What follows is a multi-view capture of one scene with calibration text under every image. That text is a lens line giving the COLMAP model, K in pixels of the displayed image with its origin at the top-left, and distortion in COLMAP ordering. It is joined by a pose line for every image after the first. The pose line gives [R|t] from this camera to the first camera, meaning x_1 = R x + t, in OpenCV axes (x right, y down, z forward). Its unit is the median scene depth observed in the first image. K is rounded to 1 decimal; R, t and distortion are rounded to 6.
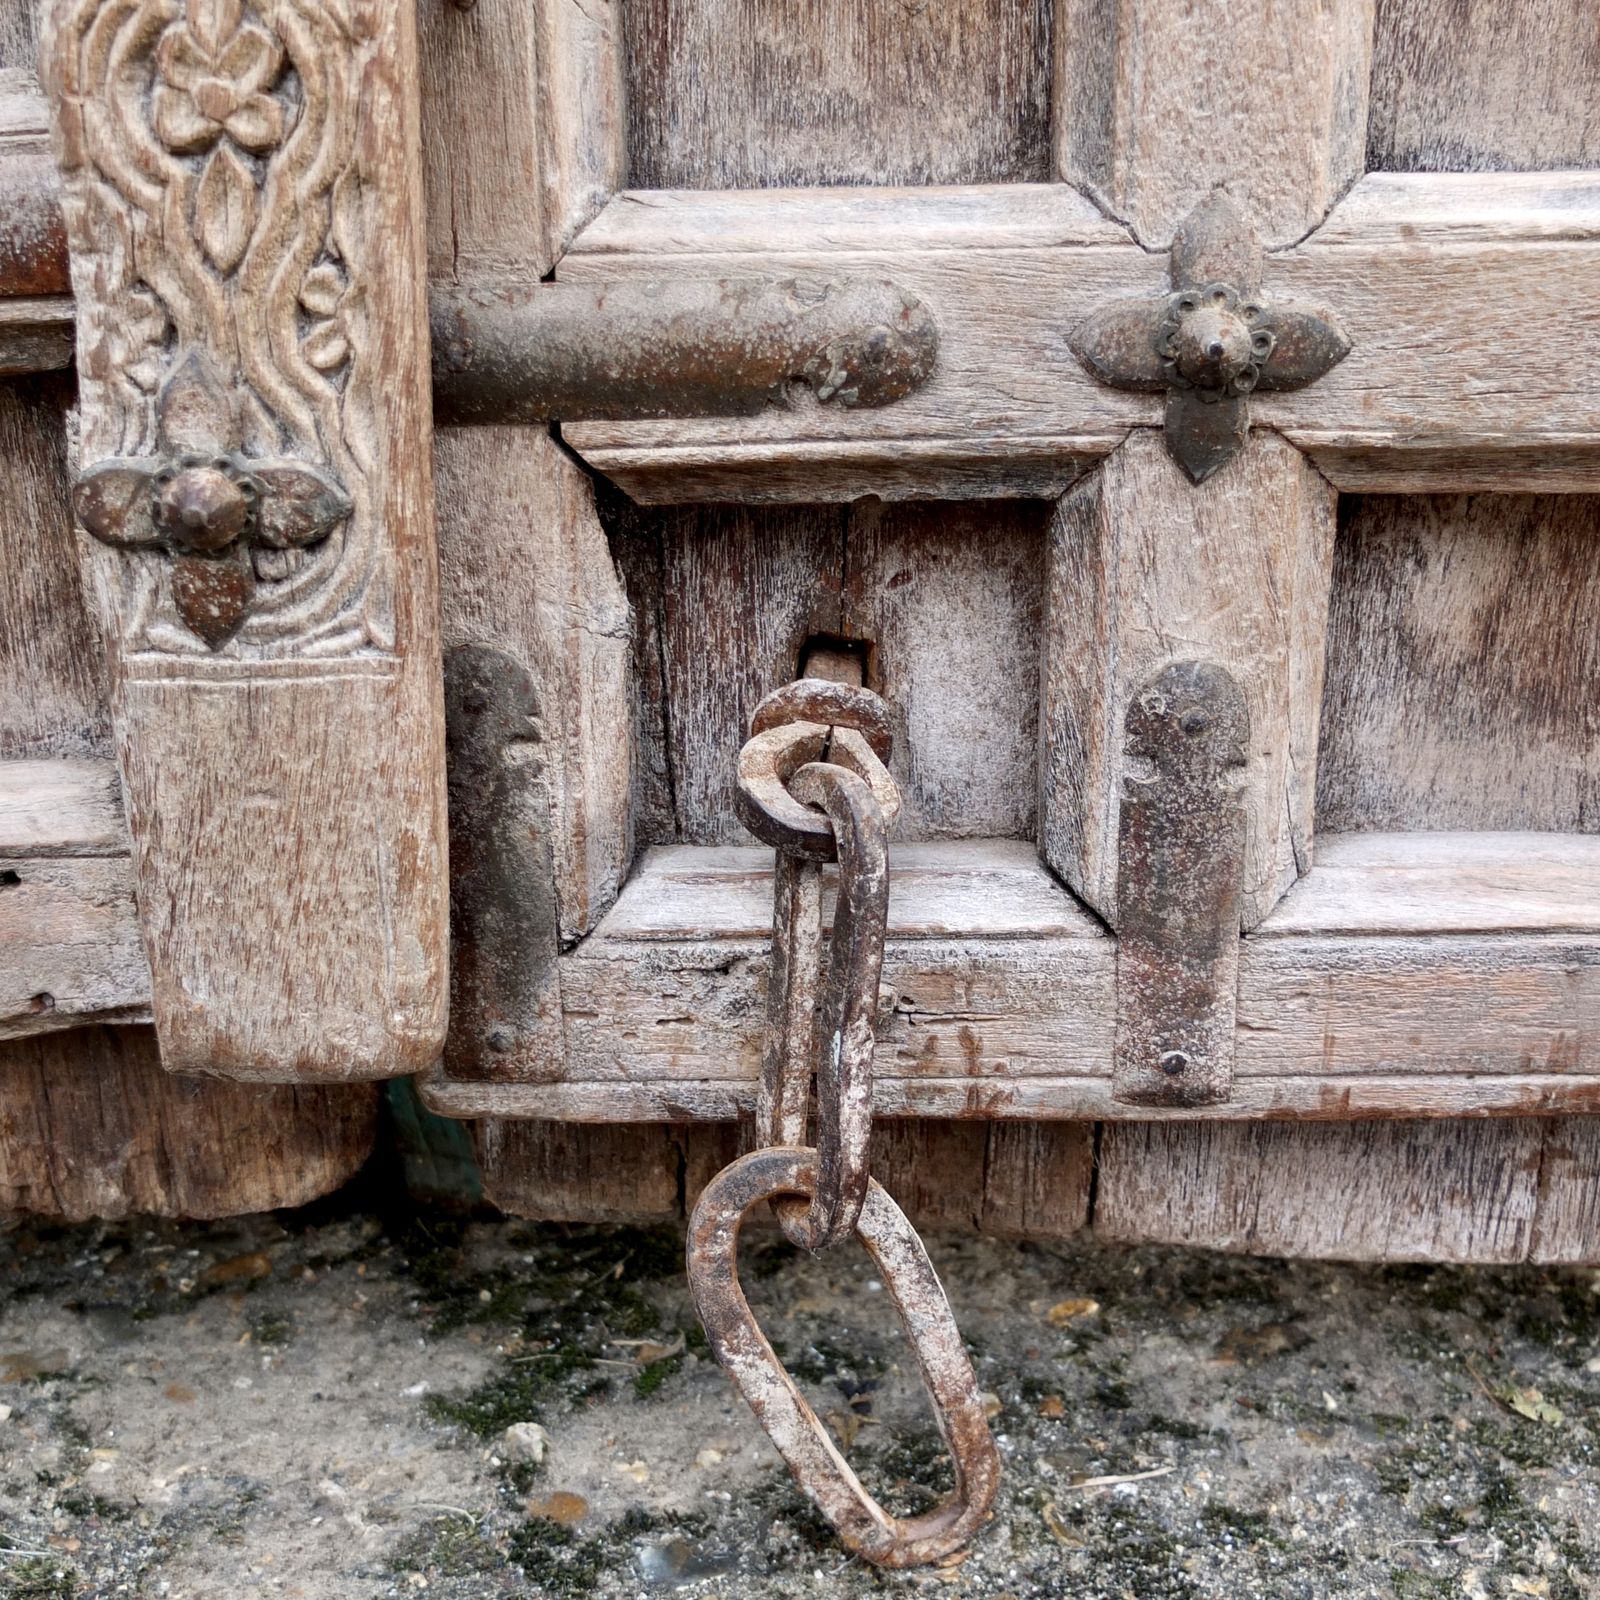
lens RADIAL K [[1795.0, 0, 786.6], [0, 1795.0, 874.7], [0, 0, 1]] dist [-0.067385, 0.000000]
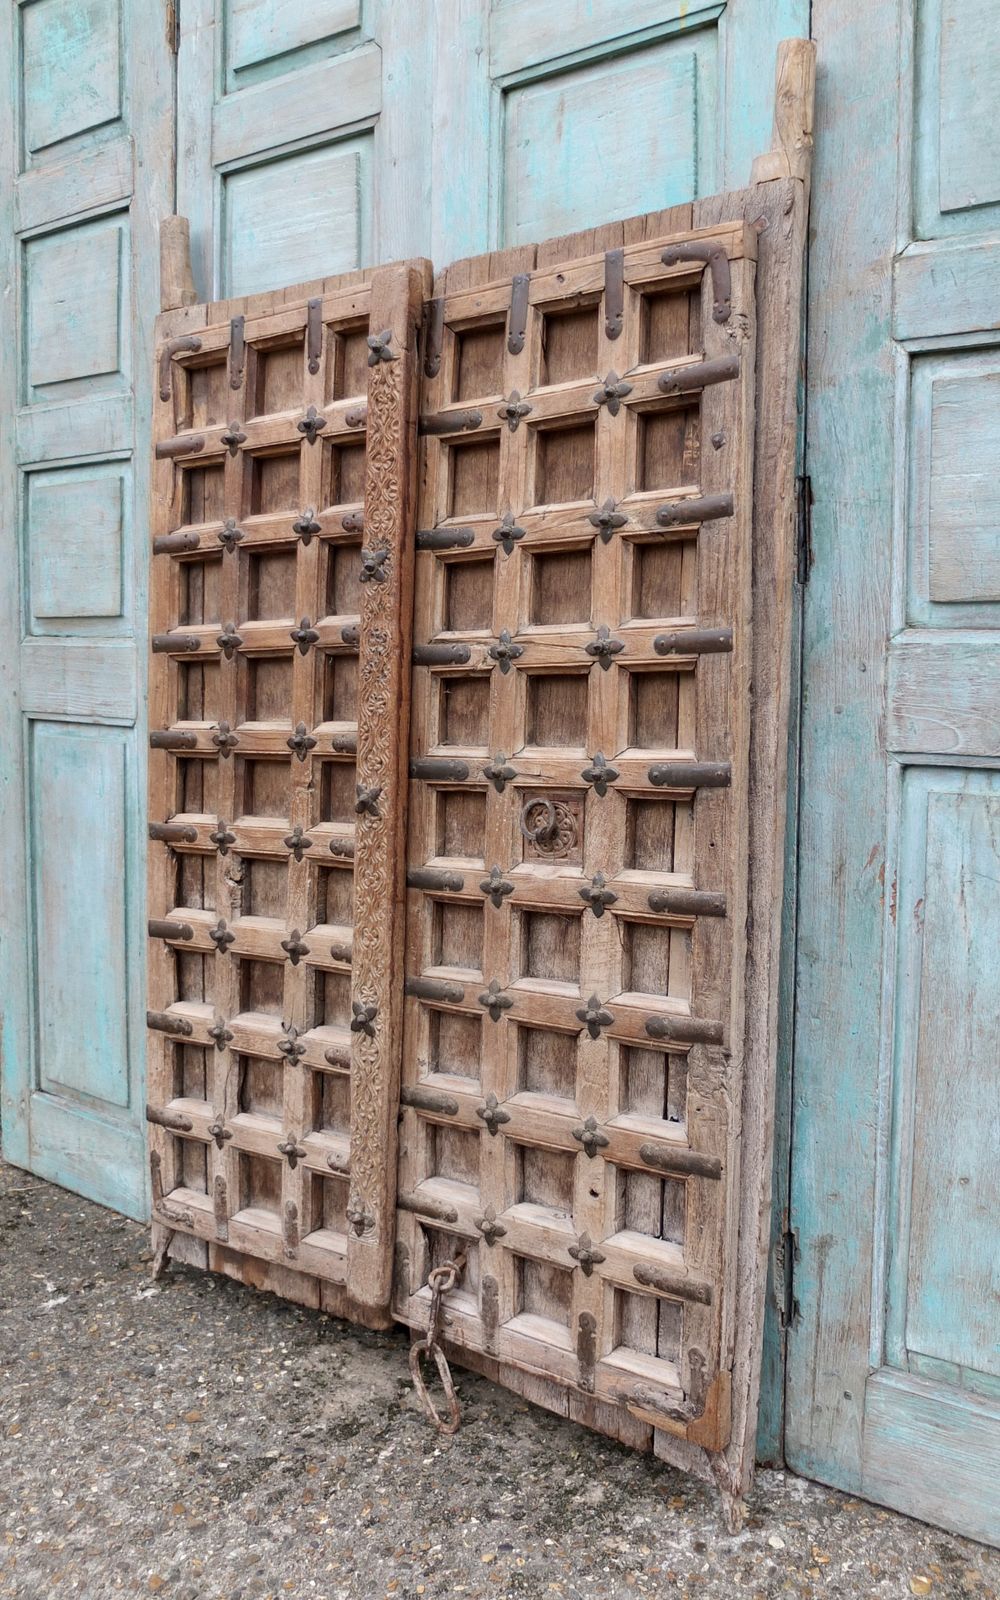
lens RADIAL K [[1286.3, 0, 540.7], [0, 1286.3, 750.4], [0, 0, 1]] dist [-0.053874, 0.023685]
pose [[0.821774, 0.040479, -0.568373, 2.568765], [-0.214712, 0.945948, -0.243068, -0.736883], [0.527812, 0.321784, 0.786047, -2.689341]]
